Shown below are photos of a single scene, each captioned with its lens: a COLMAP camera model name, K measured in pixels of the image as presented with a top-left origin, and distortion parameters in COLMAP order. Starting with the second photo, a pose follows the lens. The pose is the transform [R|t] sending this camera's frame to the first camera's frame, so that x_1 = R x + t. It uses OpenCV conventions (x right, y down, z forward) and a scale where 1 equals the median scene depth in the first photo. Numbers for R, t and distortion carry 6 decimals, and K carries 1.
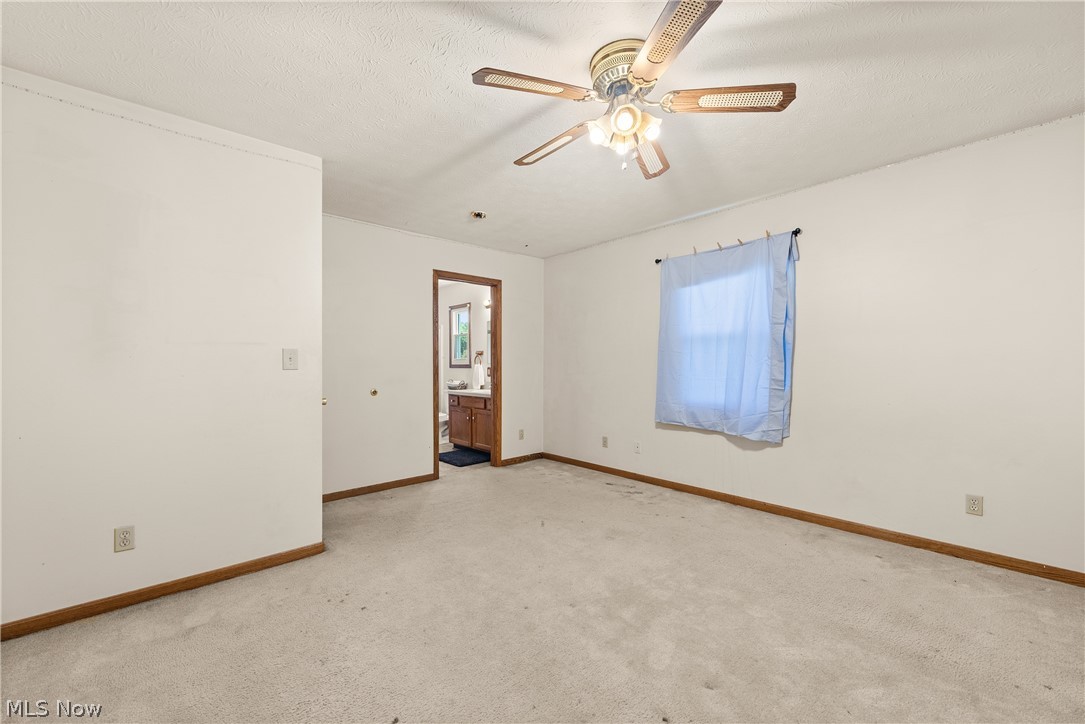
lens RADIAL K [[435.4, 0, 539.5], [0, 435.4, 366.0], [0, 0, 1]] dist [0.010101, -0.002197]
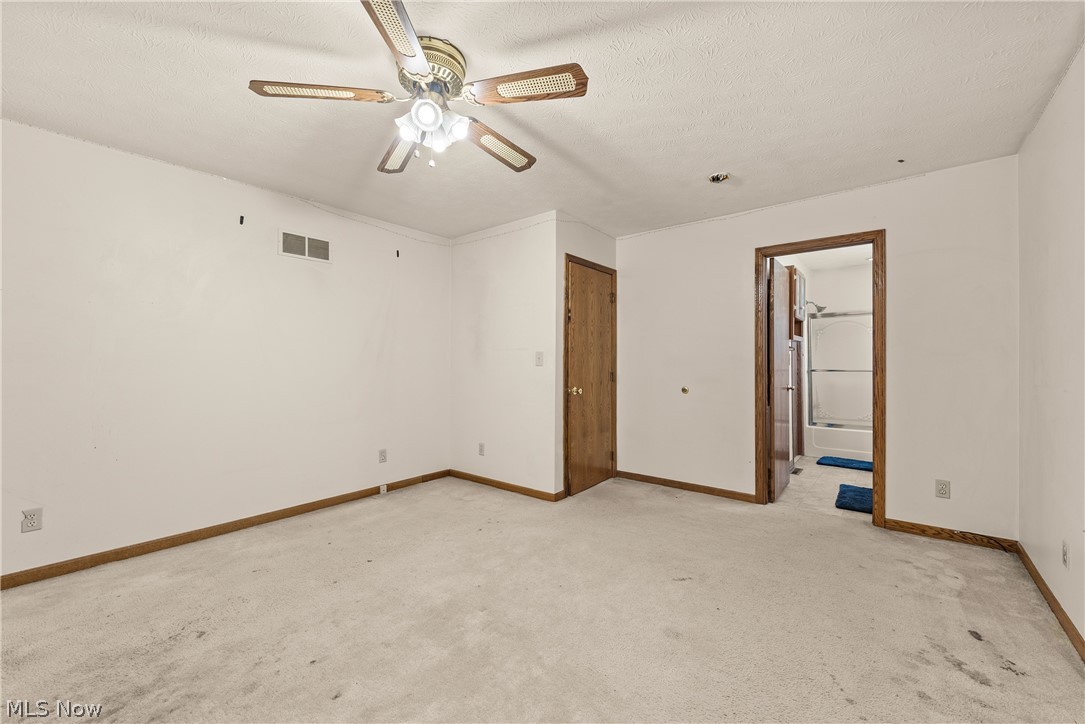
lens RADIAL K [[435.4, 0, 539.0], [0, 435.4, 357.7], [0, 0, 1]] dist [0.010101, -0.002197]
pose [[0.148886, -0.003645, -0.988848, 0.569692], [-0.006981, 0.999964, -0.004737, -0.007586], [0.988830, 0.007609, 0.148855, 0.518598]]
